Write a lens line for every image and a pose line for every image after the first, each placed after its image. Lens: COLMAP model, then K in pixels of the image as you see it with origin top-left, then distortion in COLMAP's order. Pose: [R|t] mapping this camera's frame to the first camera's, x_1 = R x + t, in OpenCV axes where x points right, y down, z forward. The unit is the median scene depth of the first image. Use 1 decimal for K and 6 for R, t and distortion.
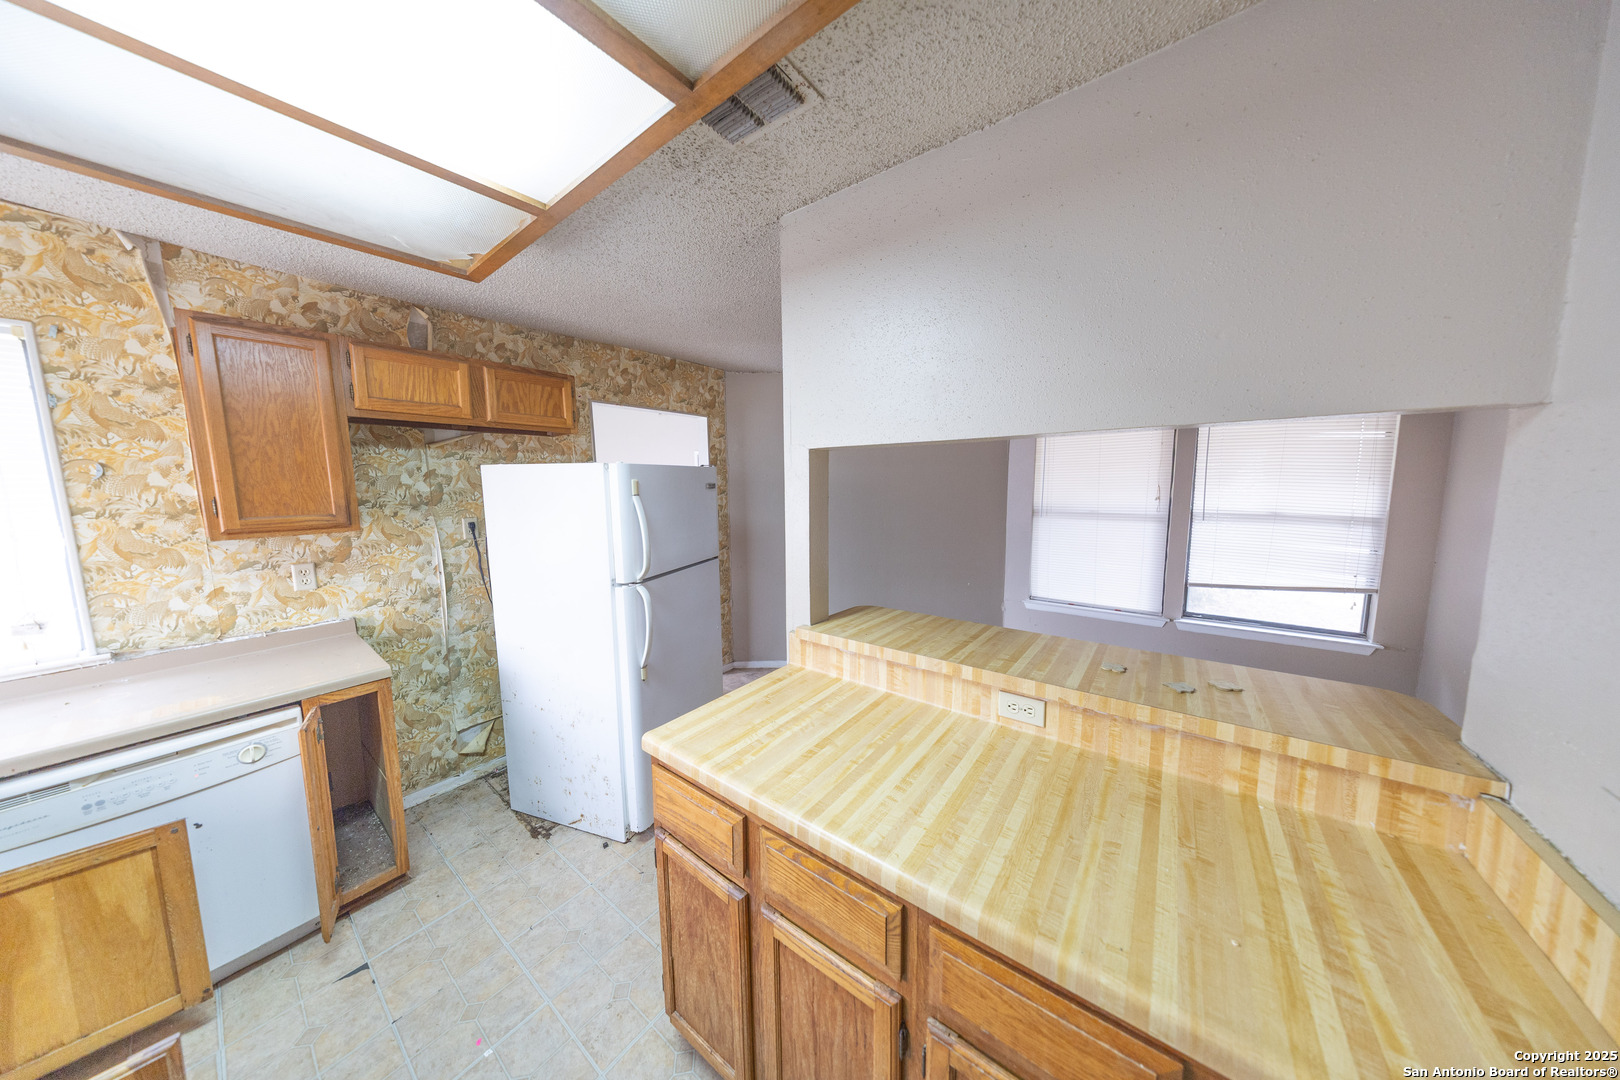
lens RADIAL K [[464.3, 0, 818.0], [0, 464.3, 497.2], [0, 0, 1]] dist [-0.013671, -0.000042]
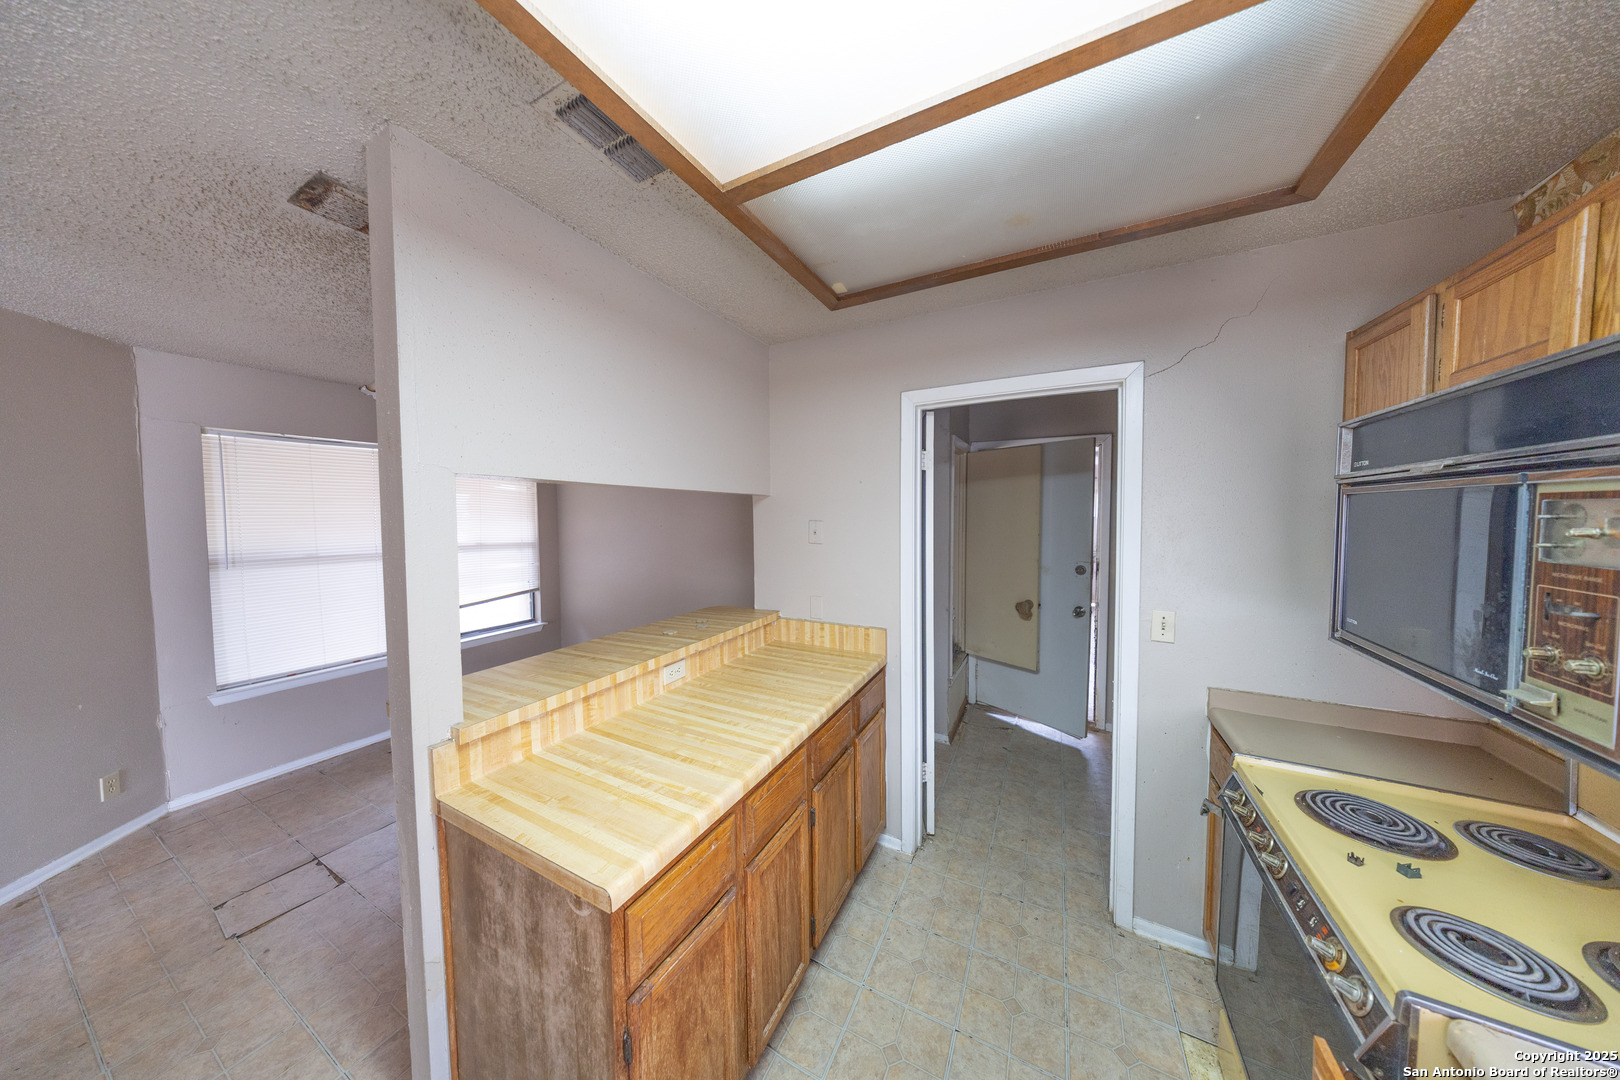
lens RADIAL K [[476.5, 0, 810.6], [0, 476.5, 533.1], [0, 0, 1]] dist [0.000457, -0.000156]
pose [[-0.163259, -0.029925, 0.986129, -0.992653], [0.041037, 0.998469, 0.037094, -0.009473], [-0.985729, 0.046523, -0.161781, 0.742545]]
